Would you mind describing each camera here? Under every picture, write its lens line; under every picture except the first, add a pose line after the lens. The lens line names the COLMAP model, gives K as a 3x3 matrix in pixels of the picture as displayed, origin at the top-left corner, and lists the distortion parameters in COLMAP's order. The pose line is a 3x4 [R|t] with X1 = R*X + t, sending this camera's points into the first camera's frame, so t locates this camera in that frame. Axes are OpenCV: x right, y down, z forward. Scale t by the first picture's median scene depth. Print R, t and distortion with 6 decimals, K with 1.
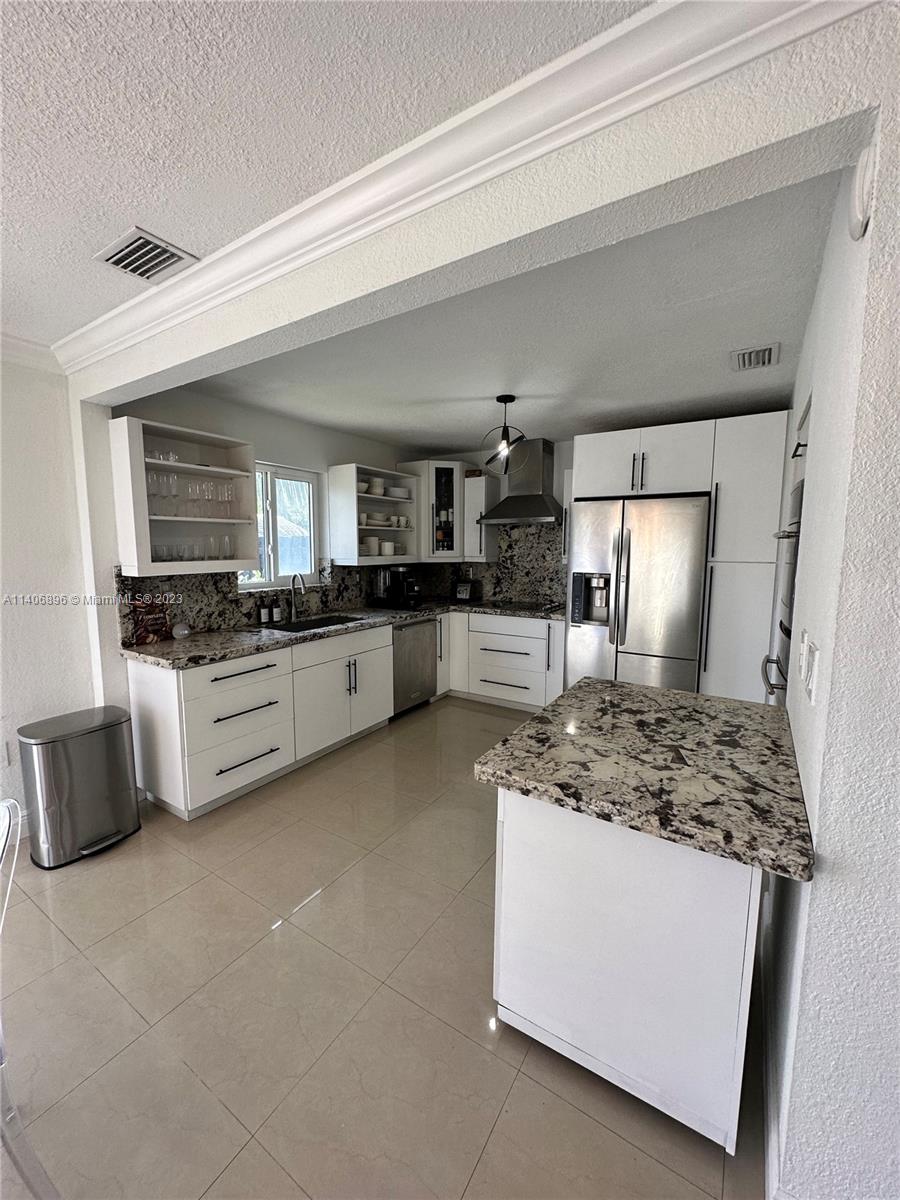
lens RADIAL K [[481.2, 0, 450.6], [0, 481.2, 598.8], [0, 0, 1]] dist [-0.000191, 0.000476]
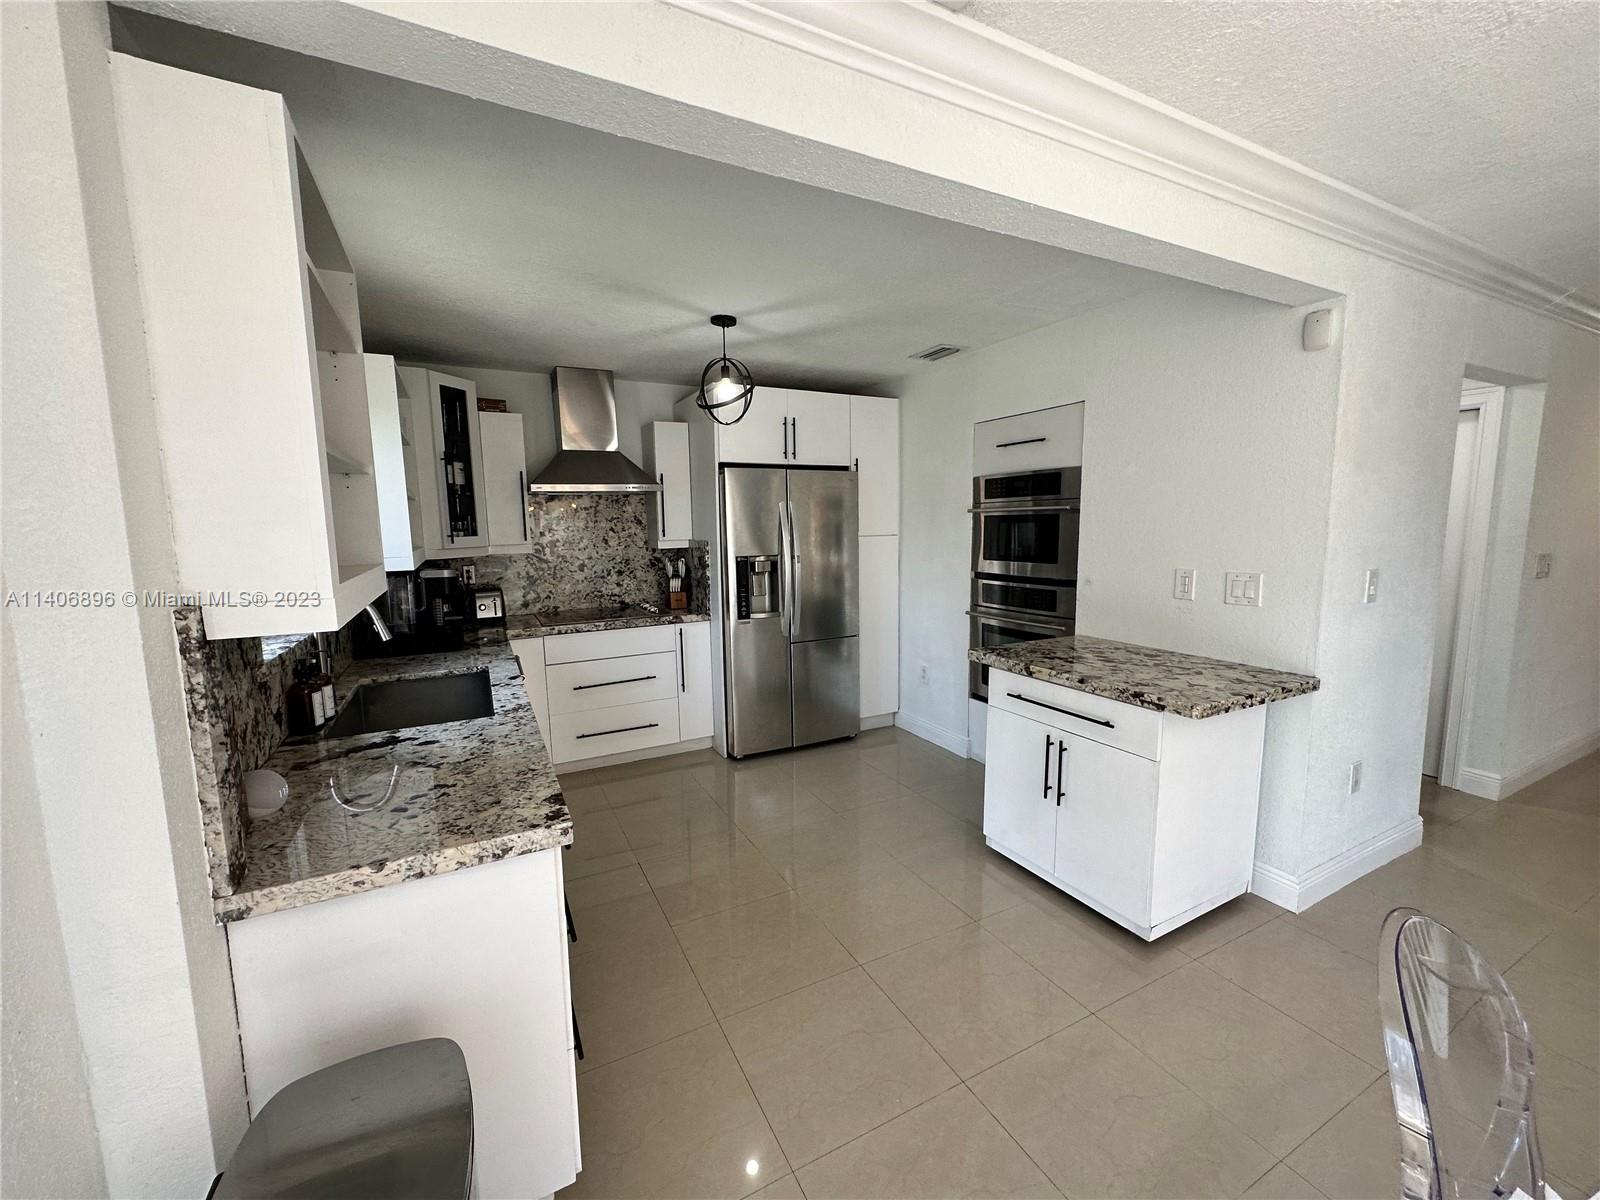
lens RADIAL K [[641.5, 0, 802.6], [0, 641.5, 603.3], [0, 0, 1]] dist [-0.000191, 0.000476]
pose [[0.498969, -0.118034, 0.858544, -0.489708], [0.114759, 0.990956, 0.069543, -0.030903], [-0.858988, 0.063826, 0.508002, 0.297489]]
